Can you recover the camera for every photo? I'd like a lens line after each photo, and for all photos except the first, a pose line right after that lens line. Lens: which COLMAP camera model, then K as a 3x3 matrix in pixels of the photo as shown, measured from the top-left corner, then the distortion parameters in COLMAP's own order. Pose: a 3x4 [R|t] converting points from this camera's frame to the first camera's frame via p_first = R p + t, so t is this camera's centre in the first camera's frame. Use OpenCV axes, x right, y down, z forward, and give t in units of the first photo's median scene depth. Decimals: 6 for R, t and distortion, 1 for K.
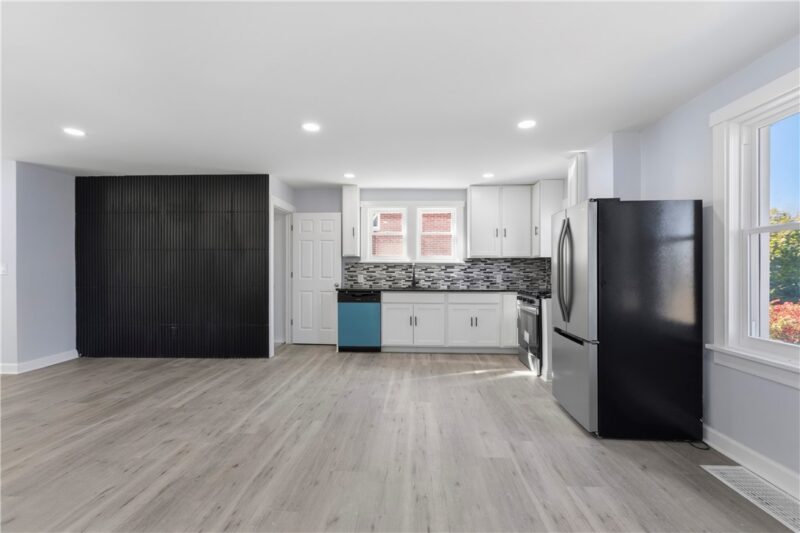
lens RADIAL K [[355.4, 0, 399.4], [0, 355.4, 269.4], [0, 0, 1]] dist [0.003447, -0.001361]
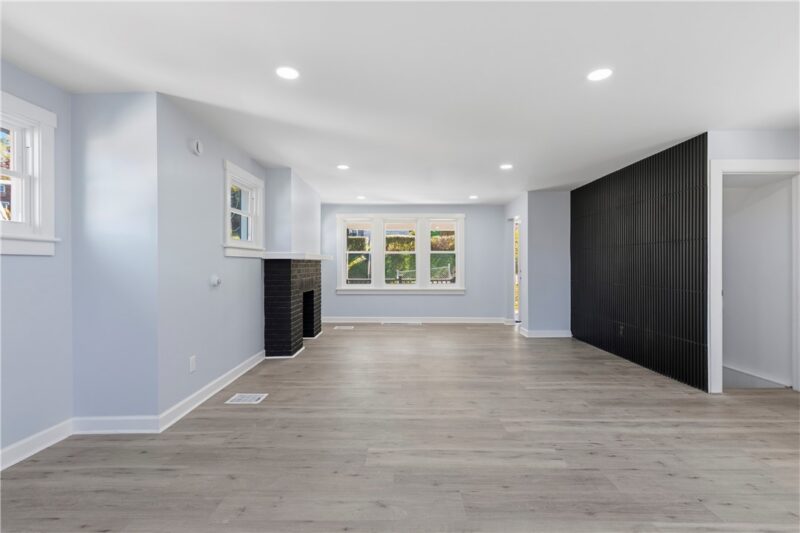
lens RADIAL K [[355.4, 0, 398.7], [0, 355.4, 261.7], [0, 0, 1]] dist [0.003447, -0.001361]
pose [[0.039875, -0.007794, -0.999174, 0.358820], [-0.004581, 0.999958, -0.007983, -0.001274], [0.999194, 0.004896, 0.039838, 0.413110]]
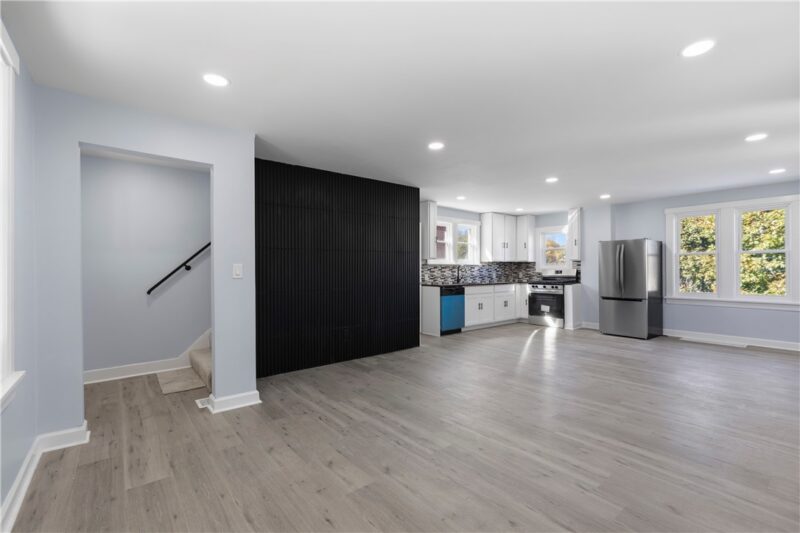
lens RADIAL K [[355.4, 0, 405.4], [0, 355.4, 267.9], [0, 0, 1]] dist [0.003447, -0.001361]
pose [[0.744432, -0.002507, 0.667693, -1.366769], [0.008050, 0.999954, -0.005220, -0.001577], [-0.667650, 0.009261, 0.744418, 0.191345]]
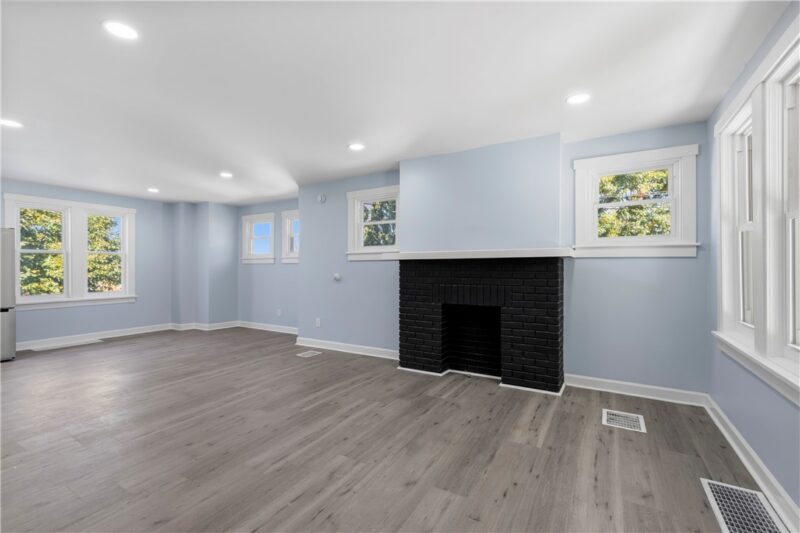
lens RADIAL K [[355.4, 0, 404.8], [0, 355.4, 269.2], [0, 0, 1]] dist [0.003447, -0.001361]
pose [[-0.893081, -0.002451, 0.449890, -1.243780], [-0.002092, 0.999997, 0.001296, 0.006979], [-0.449892, 0.000216, -0.893083, 1.028870]]
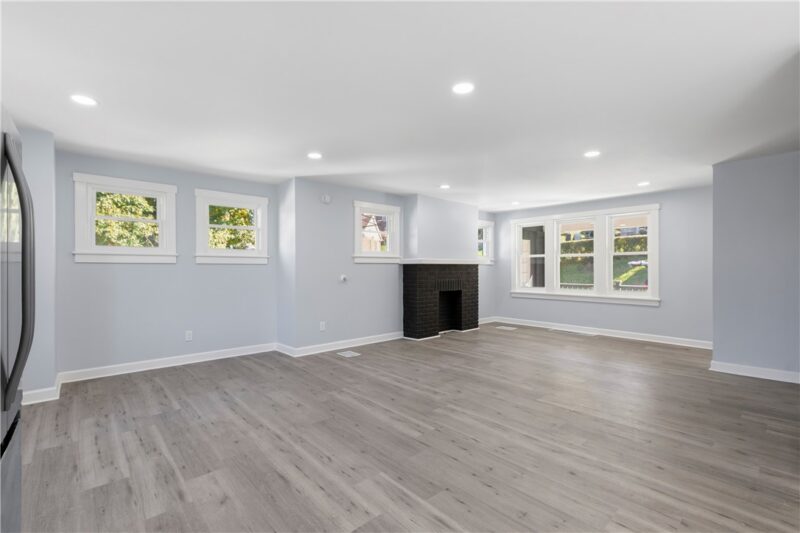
lens RADIAL K [[355.4, 0, 397.2], [0, 355.4, 268.4], [0, 0, 1]] dist [0.003447, -0.001361]
pose [[-0.709533, -0.000198, -0.704672, 0.307464], [-0.002078, 0.999996, 0.001812, -0.002314], [0.704669, 0.002750, -0.709531, 1.091348]]
